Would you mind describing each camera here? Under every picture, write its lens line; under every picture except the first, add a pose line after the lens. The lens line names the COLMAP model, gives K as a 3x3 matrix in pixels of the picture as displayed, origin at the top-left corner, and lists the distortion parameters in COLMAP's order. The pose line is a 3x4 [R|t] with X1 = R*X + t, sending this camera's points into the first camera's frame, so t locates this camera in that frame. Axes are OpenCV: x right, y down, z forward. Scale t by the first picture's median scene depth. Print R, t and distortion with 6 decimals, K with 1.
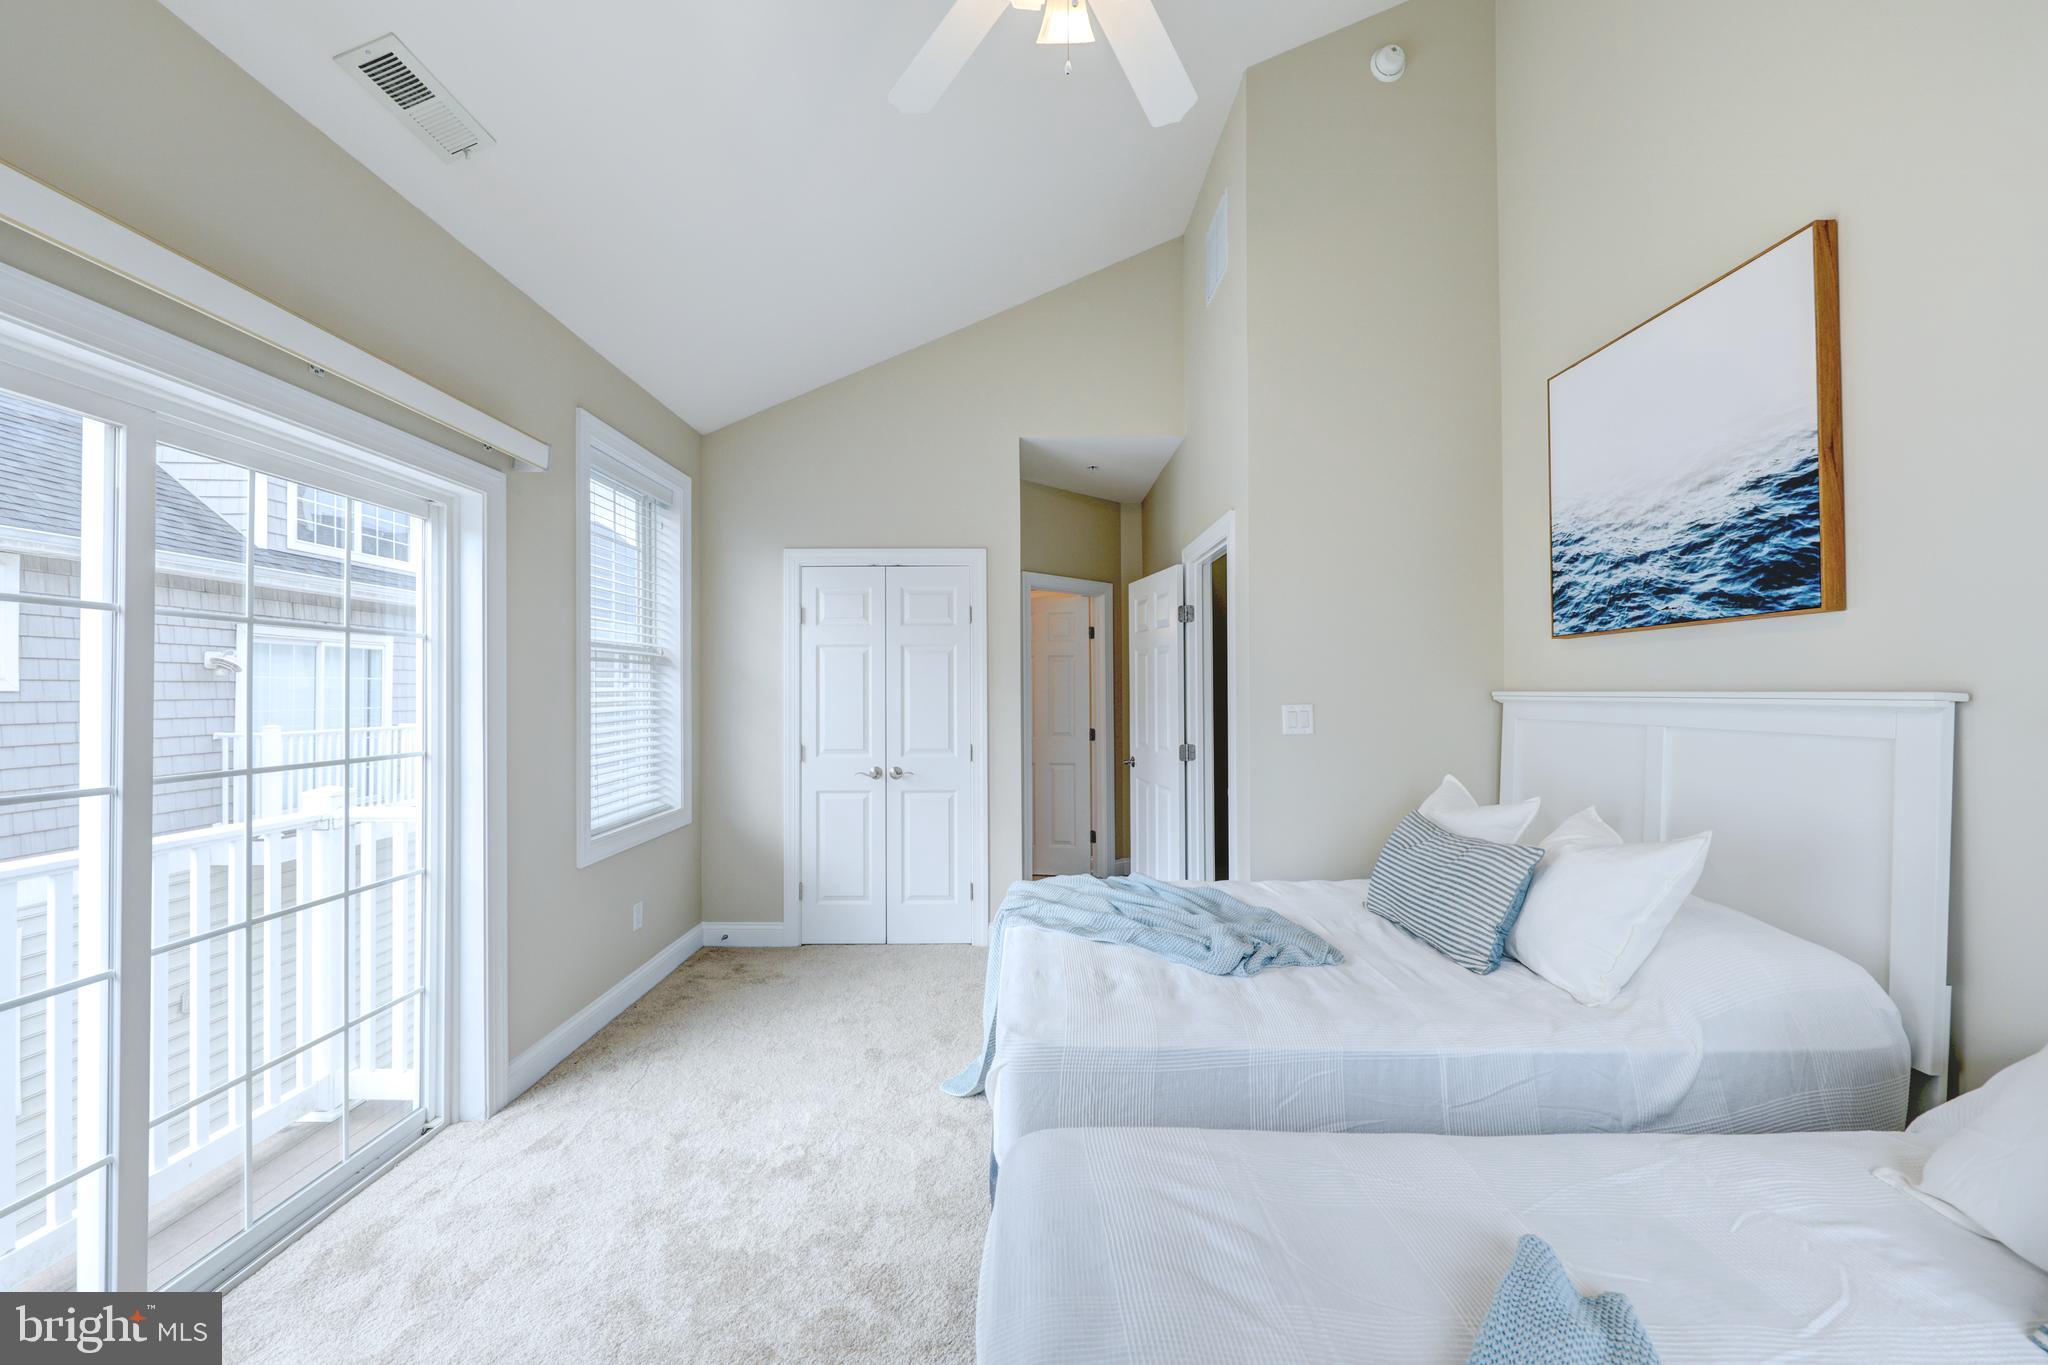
lens RADIAL K [[798.2, 0, 1023.2], [0, 798.2, 676.1], [0, 0, 1]] dist [0.000424, -0.000509]
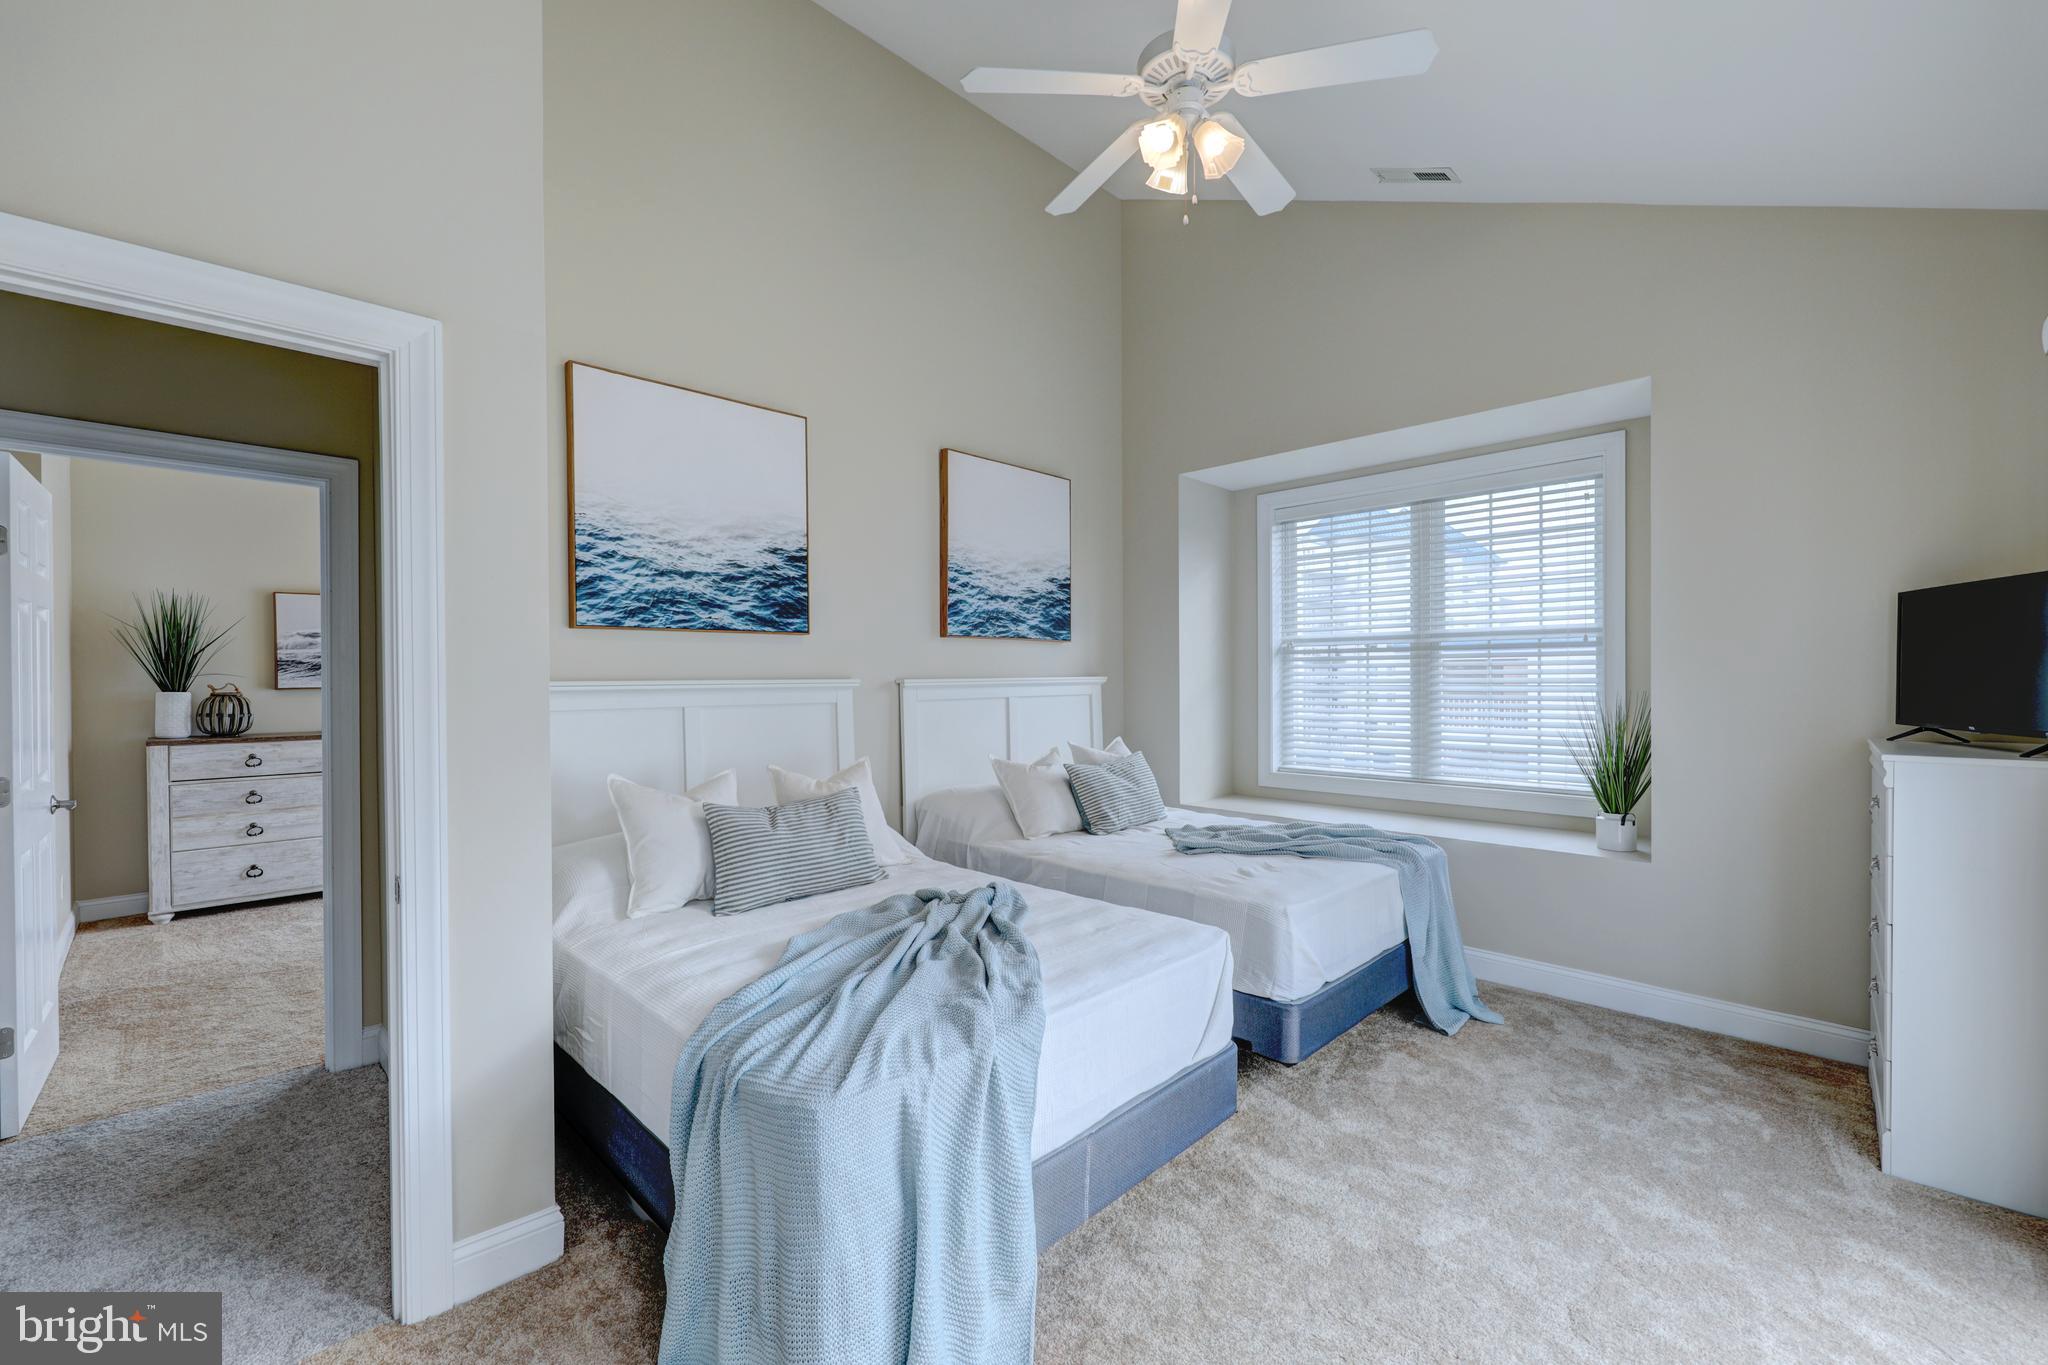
lens RADIAL K [[839.6, 0, 1022.6], [0, 839.6, 690.9], [0, 0, 1]] dist [0.006921, -0.000611]
pose [[-0.716121, 0.001337, 0.697975, -0.548963], [-0.000657, 0.999996, -0.002589, 0.040799], [-0.697976, -0.002313, -0.716117, 1.635174]]
